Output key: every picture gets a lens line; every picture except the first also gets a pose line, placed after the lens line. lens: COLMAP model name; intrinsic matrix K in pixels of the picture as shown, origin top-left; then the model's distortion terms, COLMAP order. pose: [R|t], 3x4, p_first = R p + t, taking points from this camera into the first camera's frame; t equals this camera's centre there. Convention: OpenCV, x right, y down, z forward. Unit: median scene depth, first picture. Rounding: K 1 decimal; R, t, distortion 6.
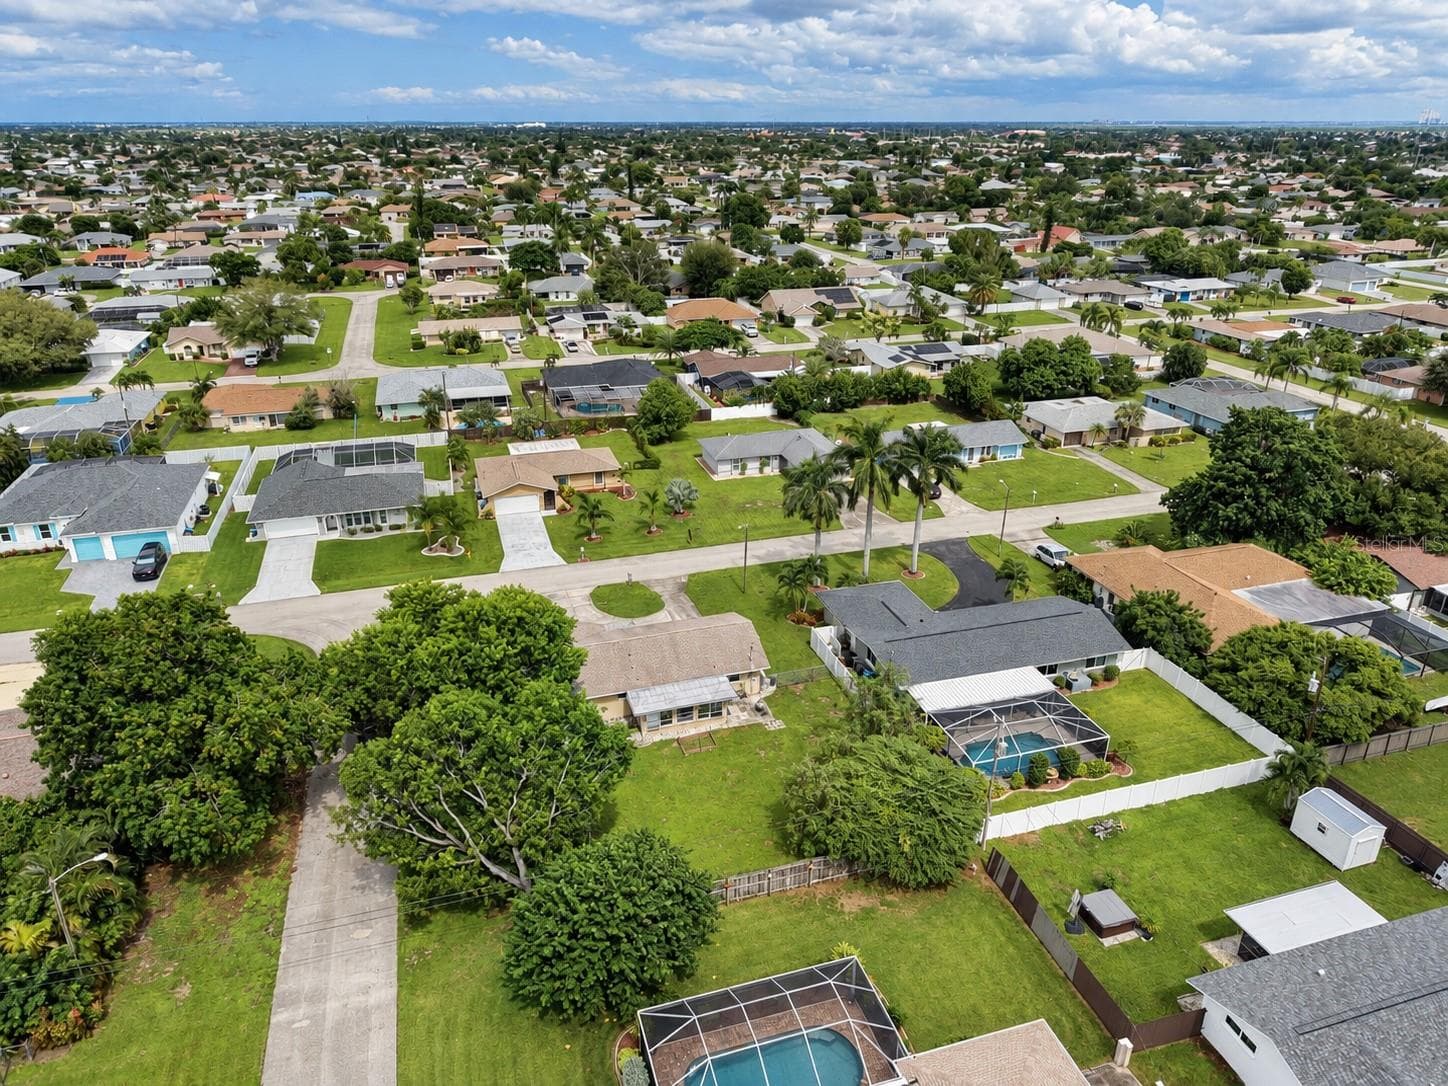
lens RADIAL K [[995.2, 0, 724.0], [0, 995.2, 543.0], [0, 0, 1]] dist [0.006263, -0.001633]
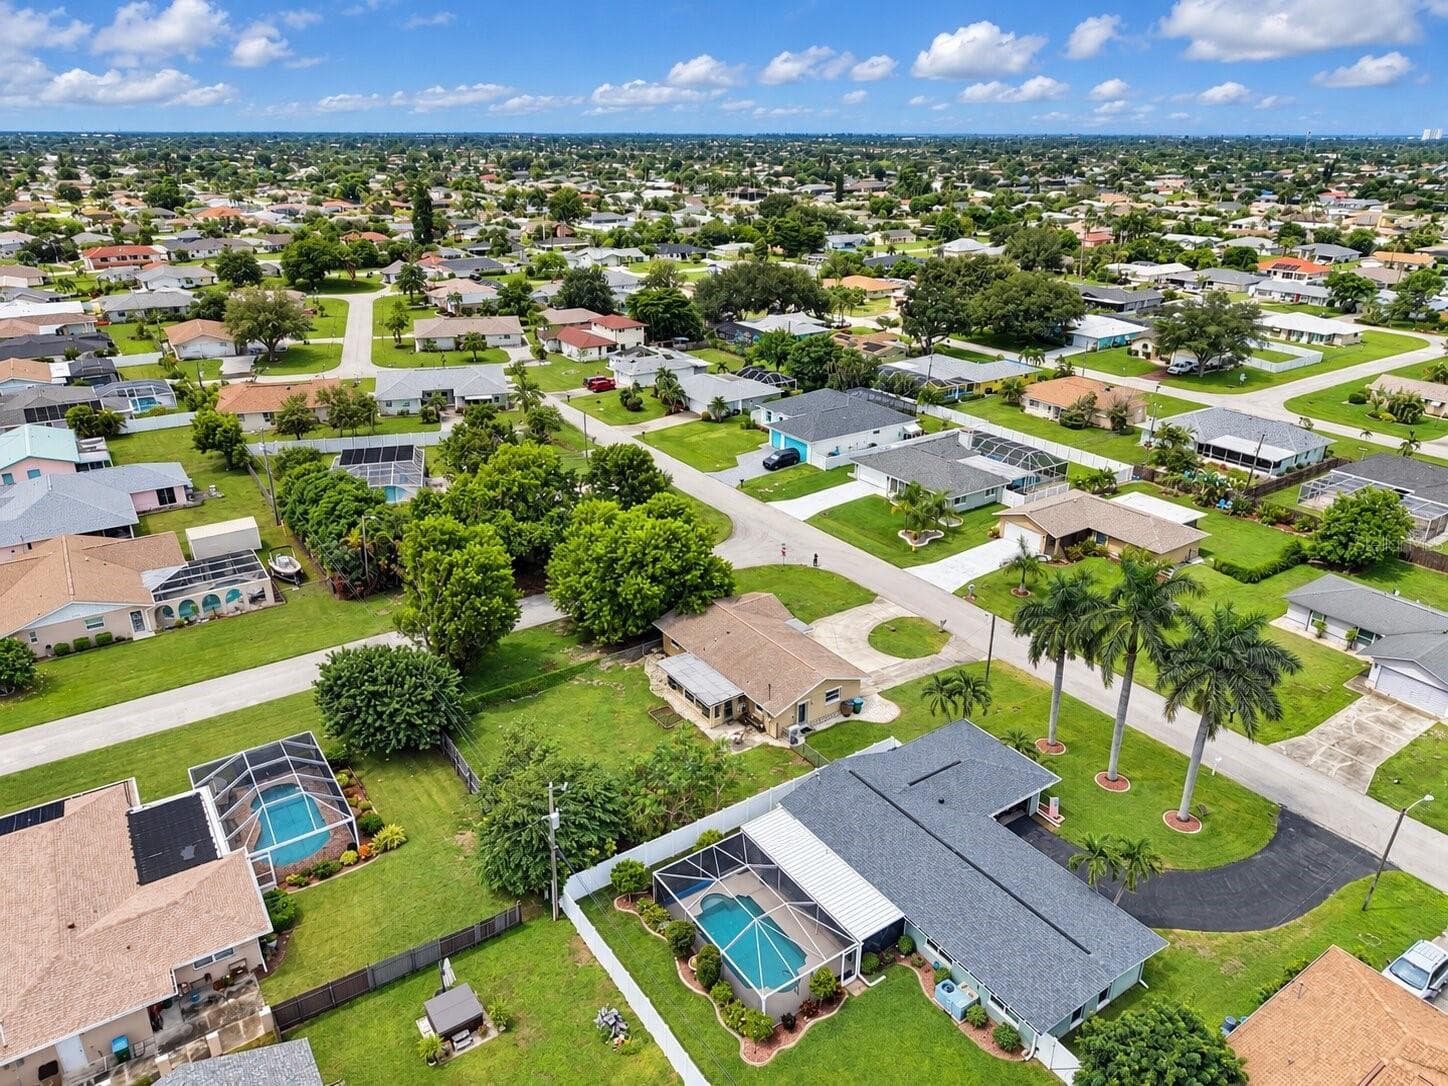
lens RADIAL K [[995.2, 0, 724.0], [0, 995.2, 543.0], [0, 0, 1]] dist [0.006263, -0.001633]
pose [[0.291612, 0.365683, -0.883877, 0.602444], [-0.379194, 0.892525, 0.244155, -0.171520], [0.878165, 0.263962, 0.398936, 0.419681]]
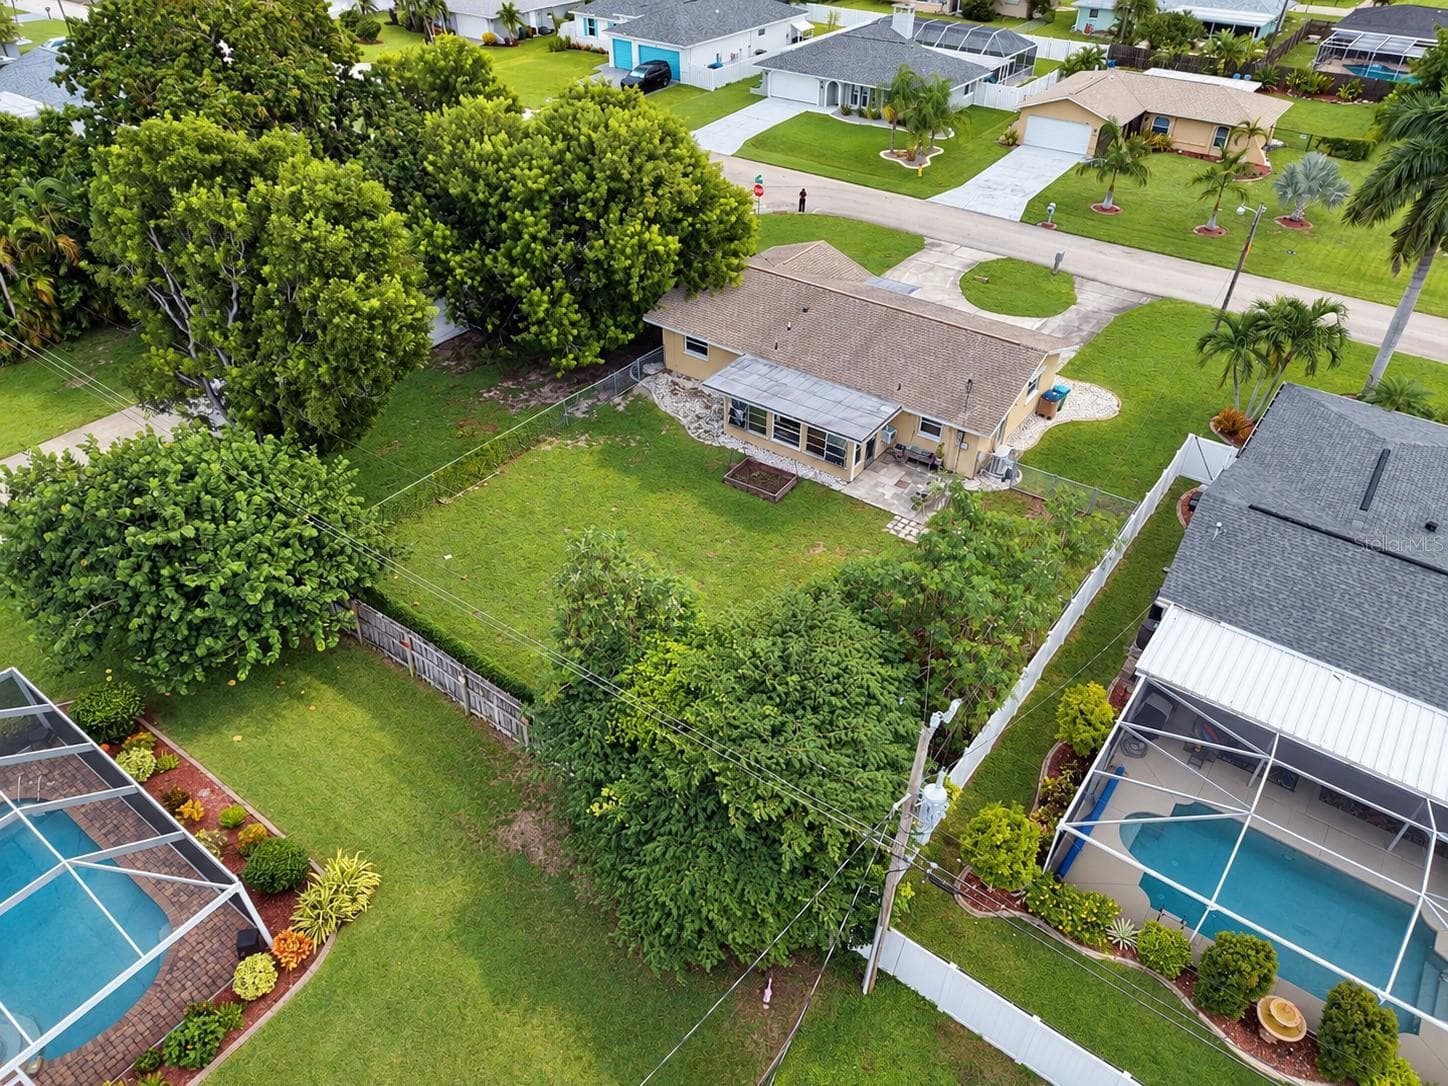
lens RADIAL K [[995.2, 0, 724.0], [0, 995.2, 543.0], [0, 0, 1]] dist [0.006263, -0.001633]
pose [[0.588277, 0.489500, -0.643676, 0.238025], [-0.316667, 0.871857, 0.373613, 0.022980], [0.744078, -0.015957, 0.667903, 0.439649]]
